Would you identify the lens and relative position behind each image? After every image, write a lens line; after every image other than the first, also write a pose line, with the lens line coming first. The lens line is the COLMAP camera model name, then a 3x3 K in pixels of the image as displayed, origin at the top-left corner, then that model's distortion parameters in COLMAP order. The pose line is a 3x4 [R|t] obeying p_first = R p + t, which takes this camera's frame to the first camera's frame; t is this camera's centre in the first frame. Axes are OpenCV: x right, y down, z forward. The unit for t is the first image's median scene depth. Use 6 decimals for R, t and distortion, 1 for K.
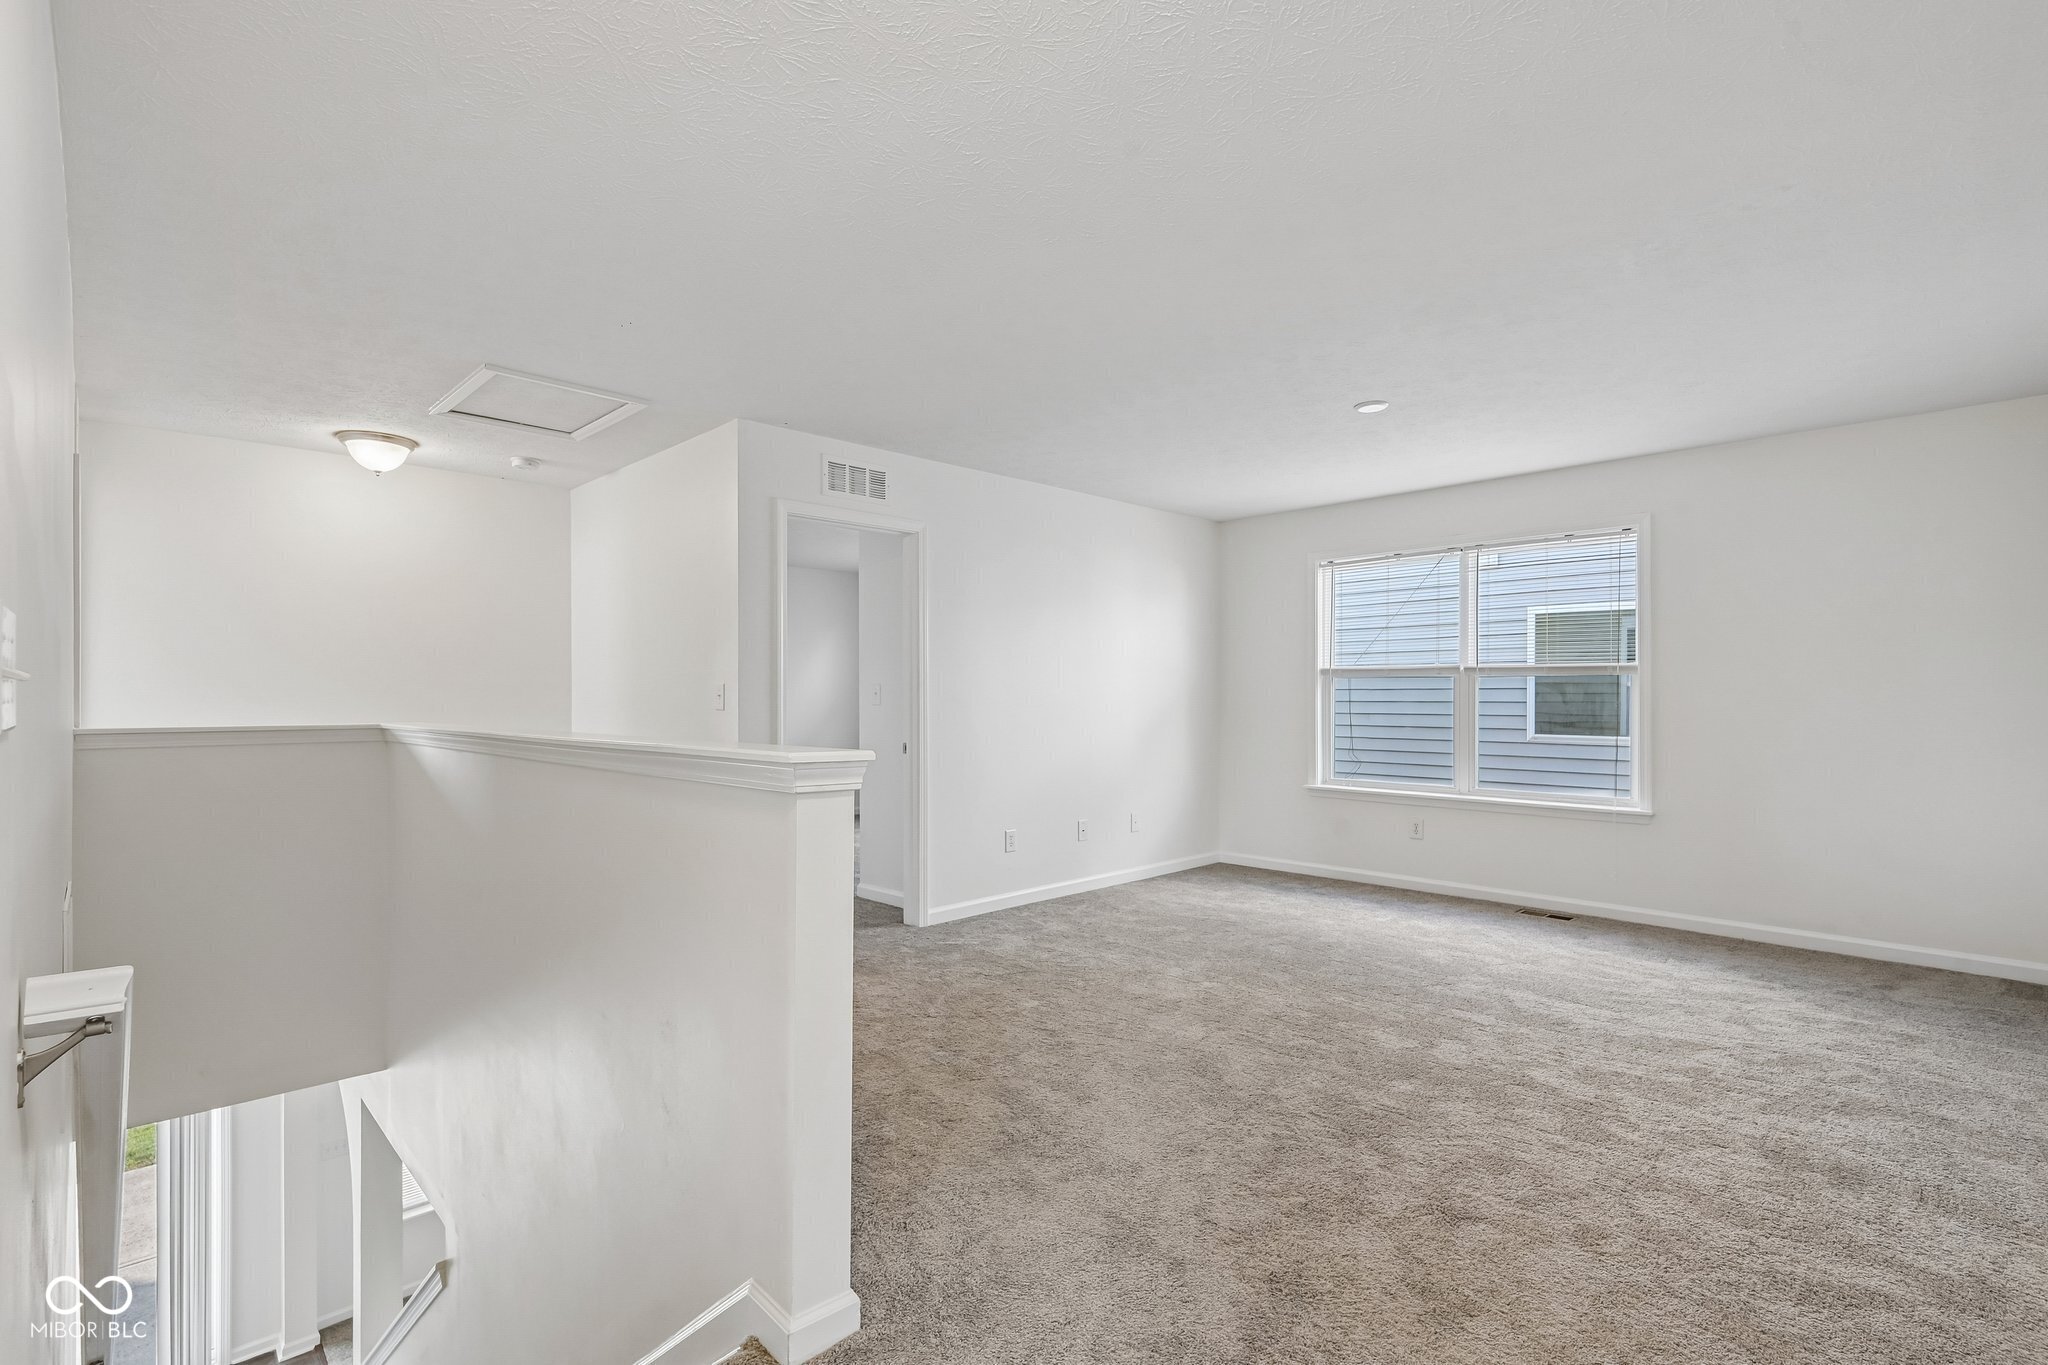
lens RADIAL K [[956.0, 0, 1013.8], [0, 956.0, 684.0], [0, 0, 1]] dist [0.010365, -0.006074]
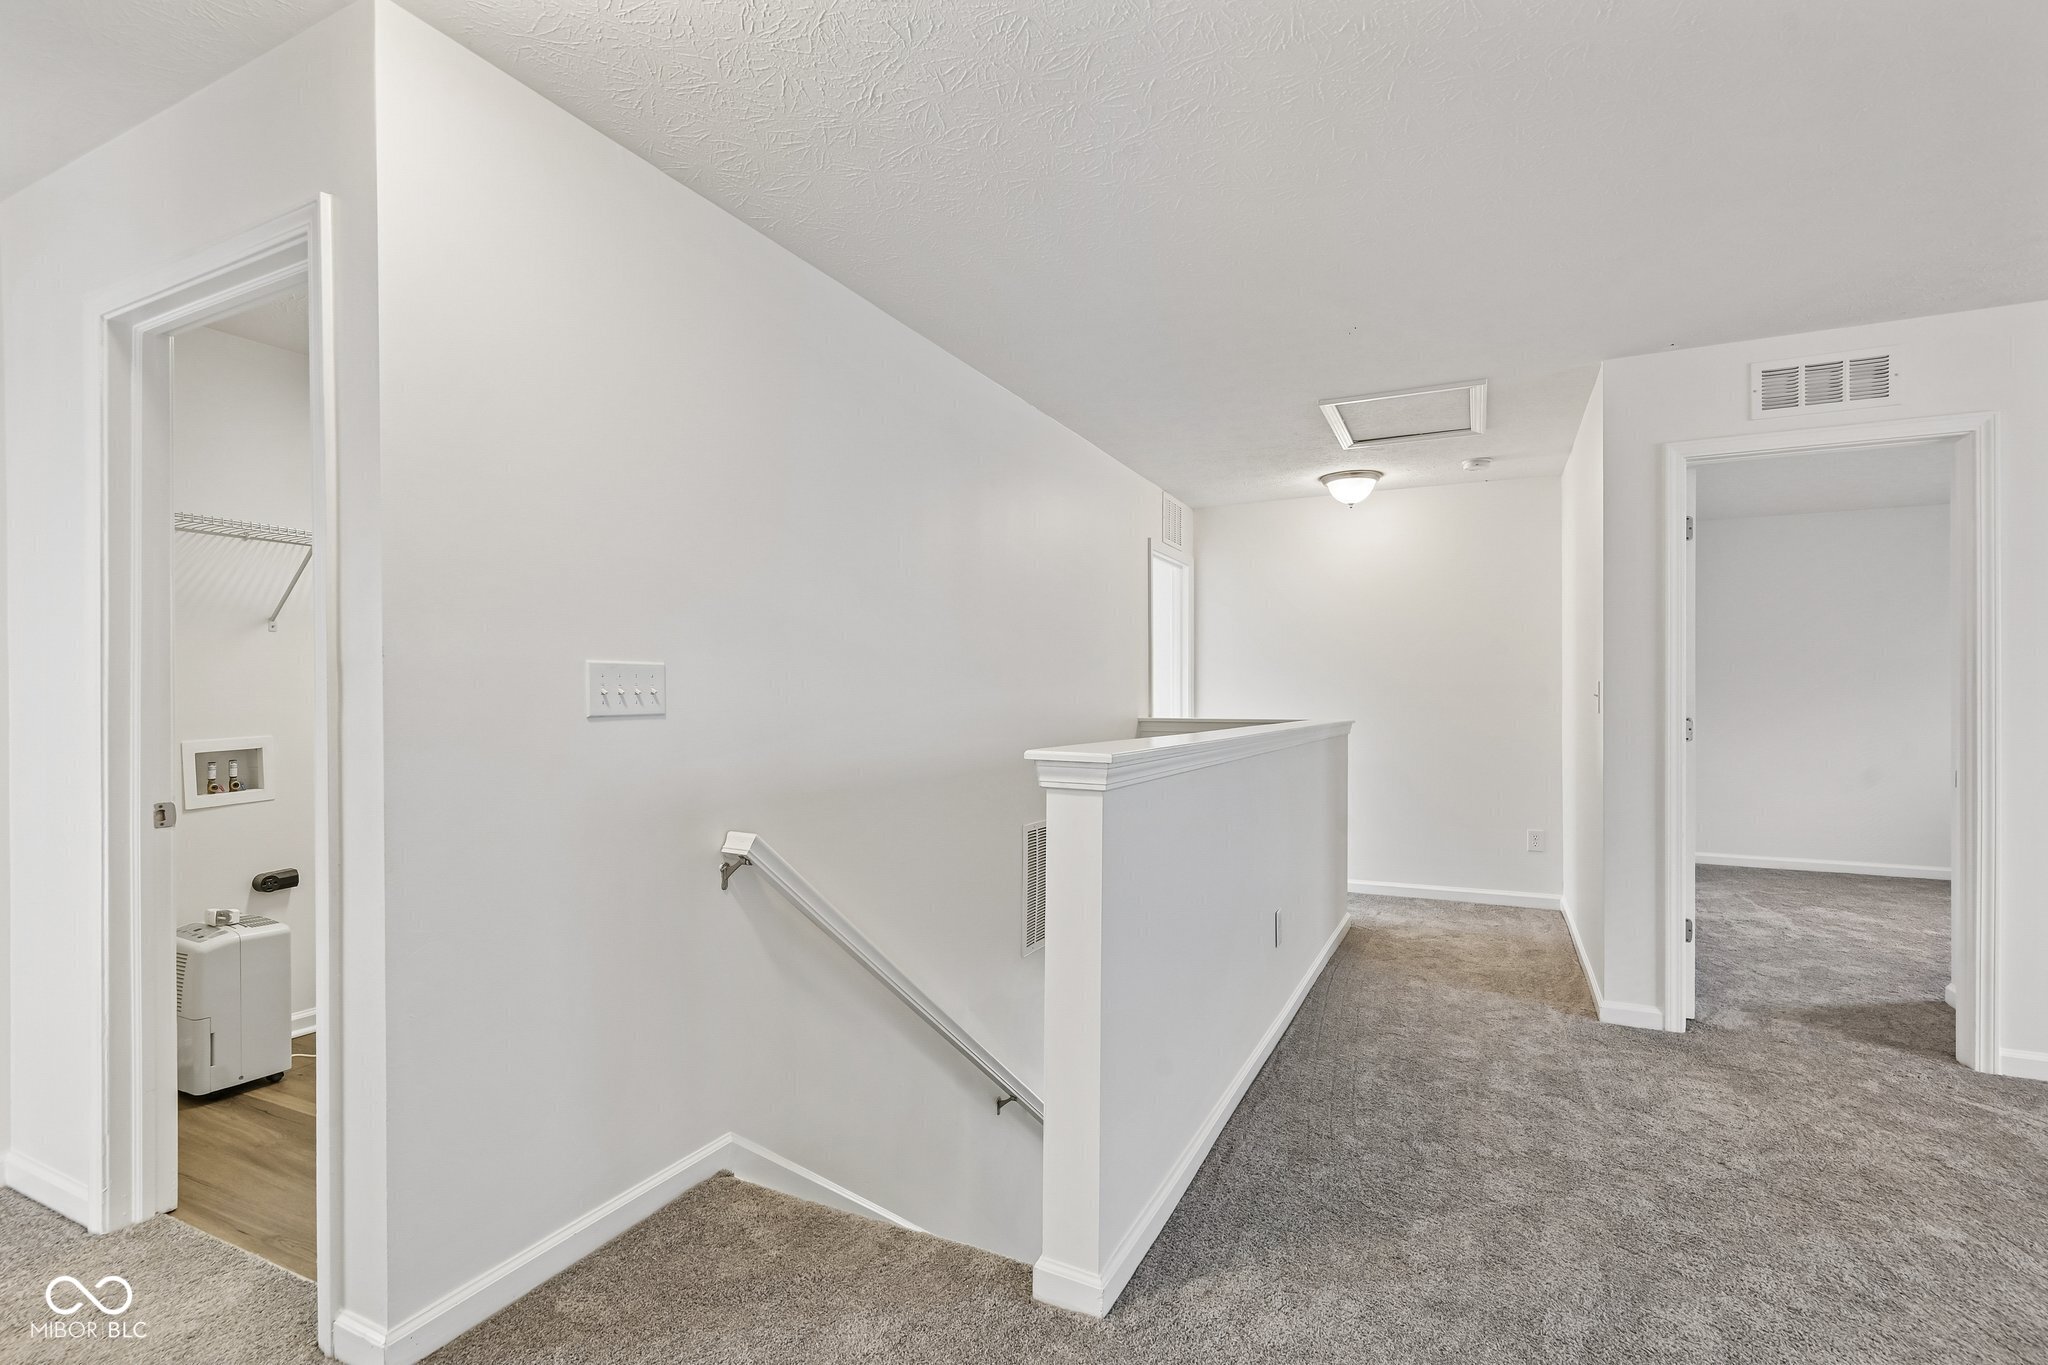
lens RADIAL K [[956.0, 0, 1019.1], [0, 956.0, 691.7], [0, 0, 1]] dist [0.010365, -0.006074]
pose [[0.335480, -0.003365, -0.942041, 0.303603], [0.012266, 0.999924, 0.000797, 0.001407], [0.941967, -0.011823, 0.335496, 0.230813]]
